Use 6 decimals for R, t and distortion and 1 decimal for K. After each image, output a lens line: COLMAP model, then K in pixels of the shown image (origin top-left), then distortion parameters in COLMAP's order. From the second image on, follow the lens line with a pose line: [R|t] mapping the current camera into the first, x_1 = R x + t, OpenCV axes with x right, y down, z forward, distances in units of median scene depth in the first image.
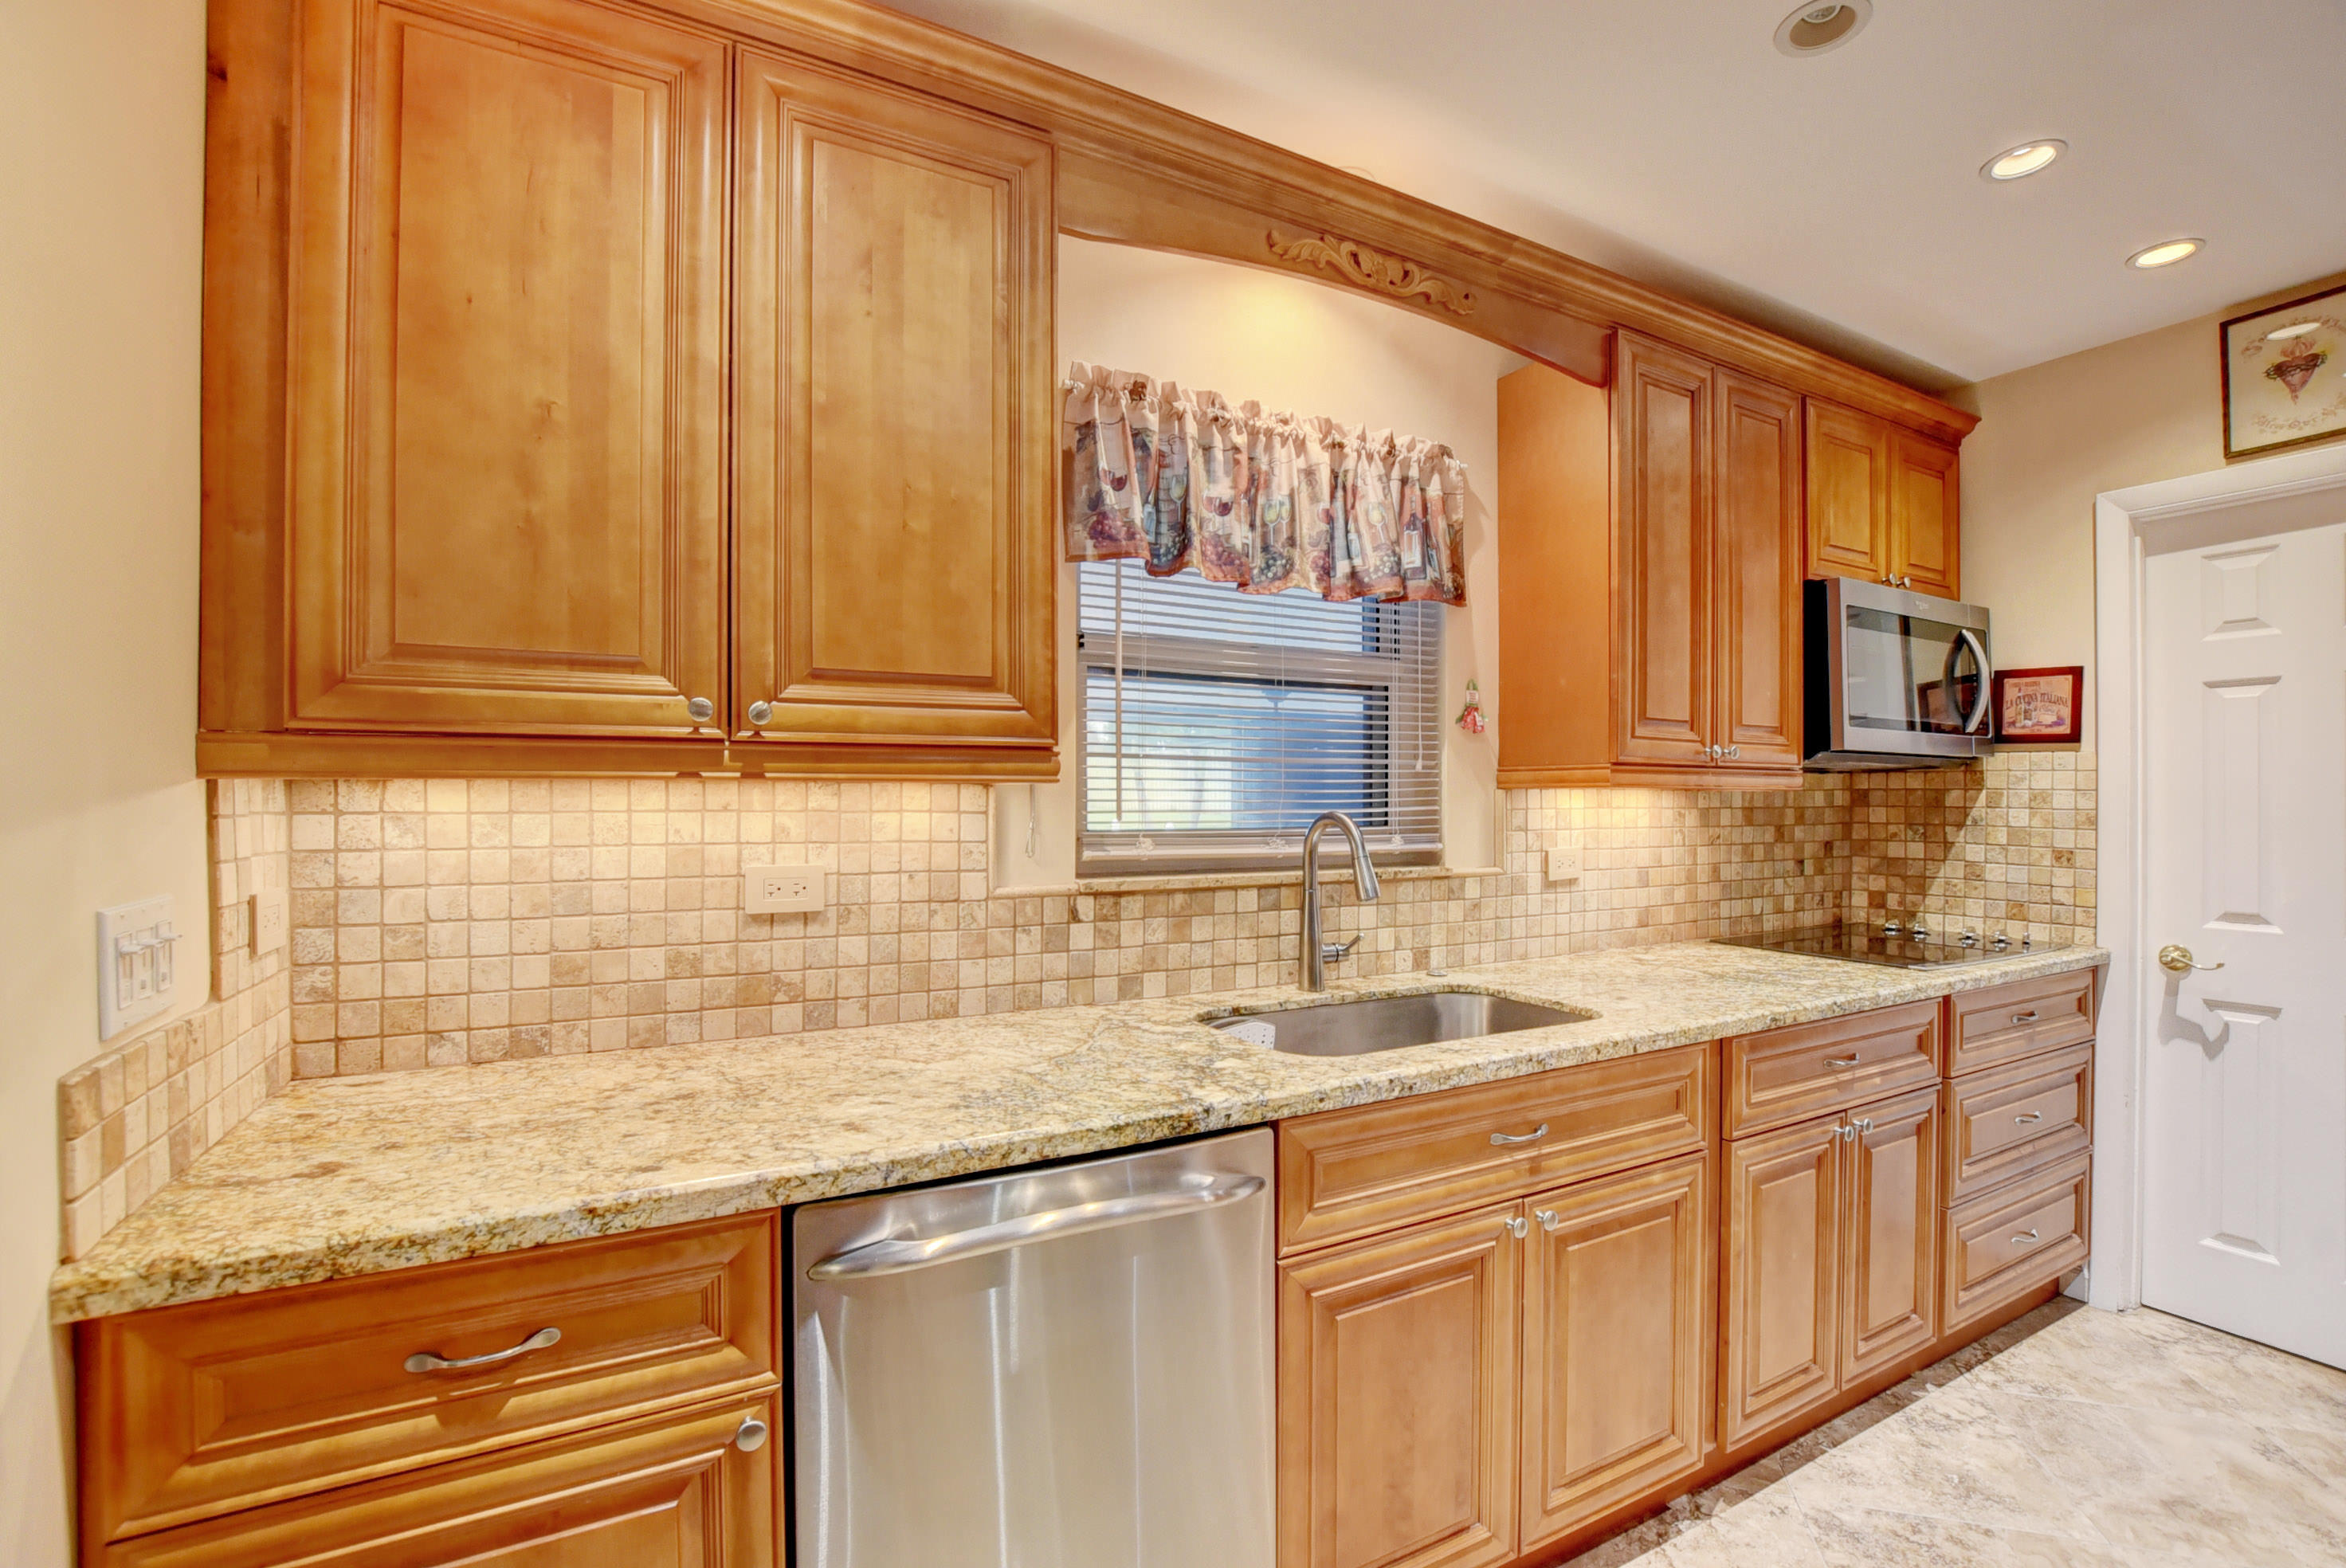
lens RADIAL K [[1036.0, 0, 1169.9], [0, 1036.0, 800.8], [0, 0, 1]] dist [-0.034131, 0.005617]
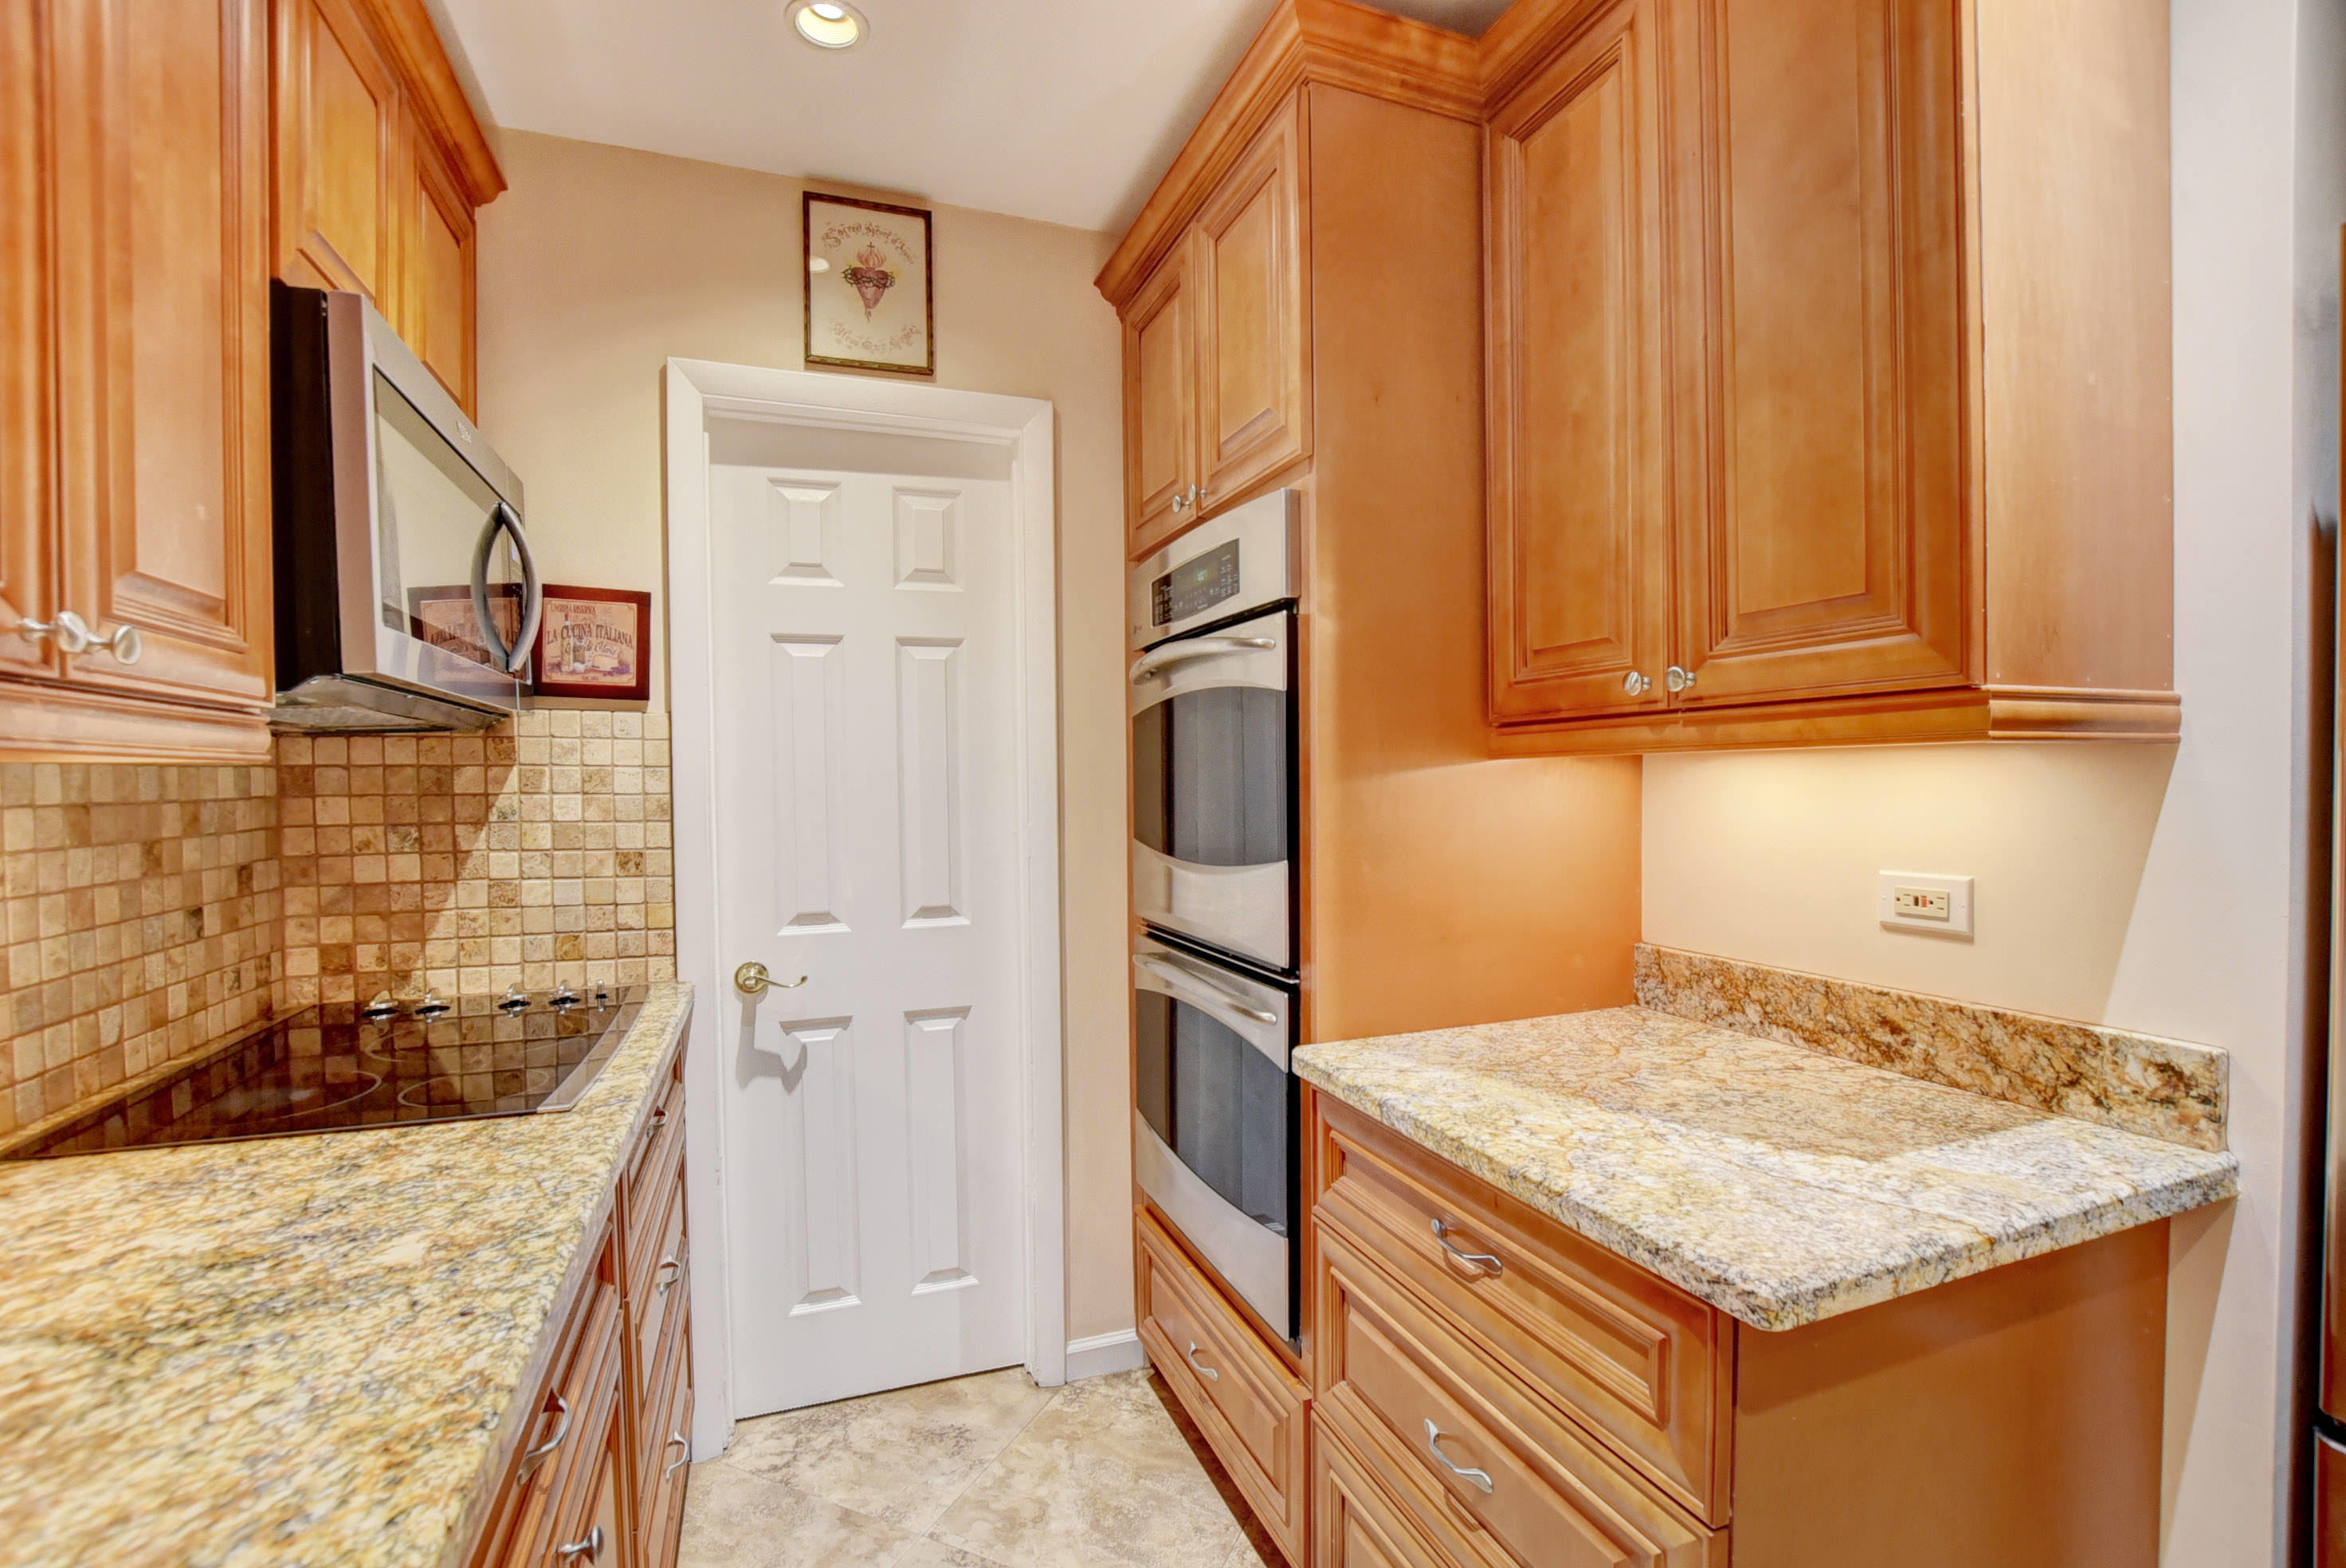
lens RADIAL K [[1036.0, 0, 1168.1], [0, 1036.0, 801.1], [0, 0, 1]] dist [-0.034131, 0.005617]
pose [[0.145023, -0.025378, 0.989103, 0.232102], [0.012860, 0.999635, 0.023762, 0.001143], [-0.989345, 0.009274, 0.145296, 0.525535]]
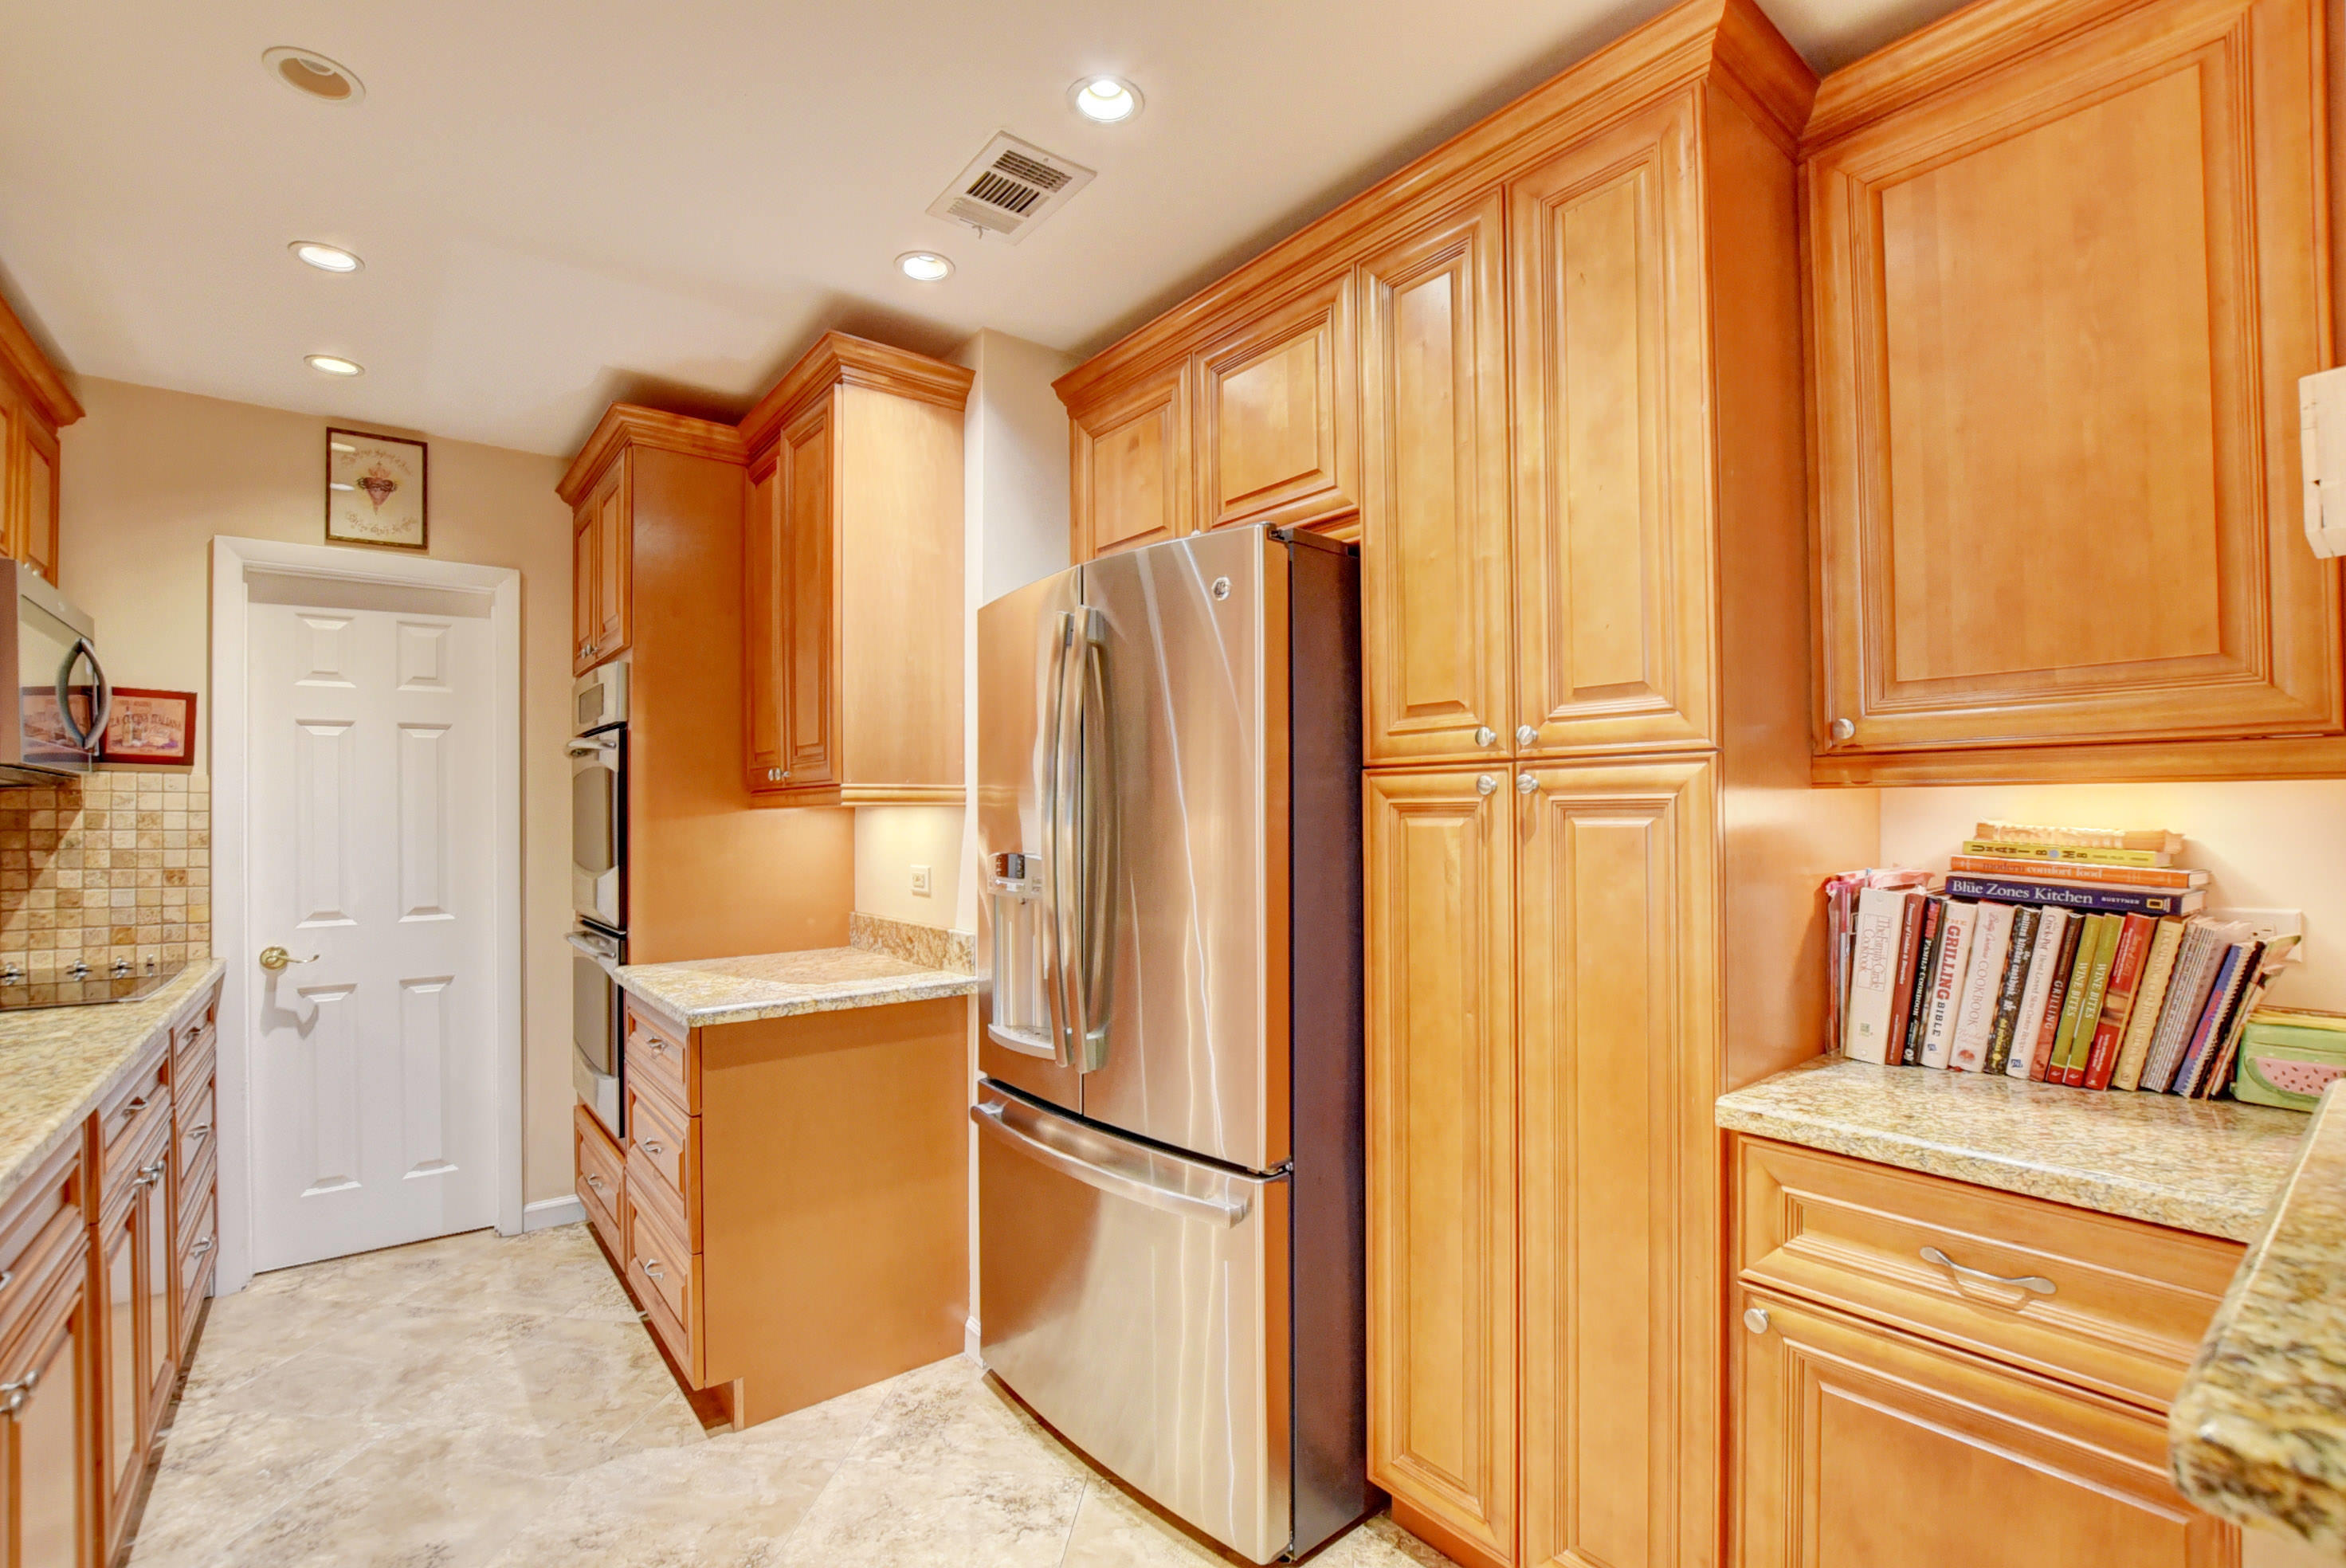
lens RADIAL K [[1036.0, 0, 1163.5], [0, 1036.0, 801.5], [0, 0, 1]] dist [-0.034131, 0.005617]
pose [[-0.162236, 0.009735, 0.986704, -0.288530], [0.009626, 0.999919, -0.008283, -0.002210], [-0.986705, 0.008154, -0.162317, 0.175837]]
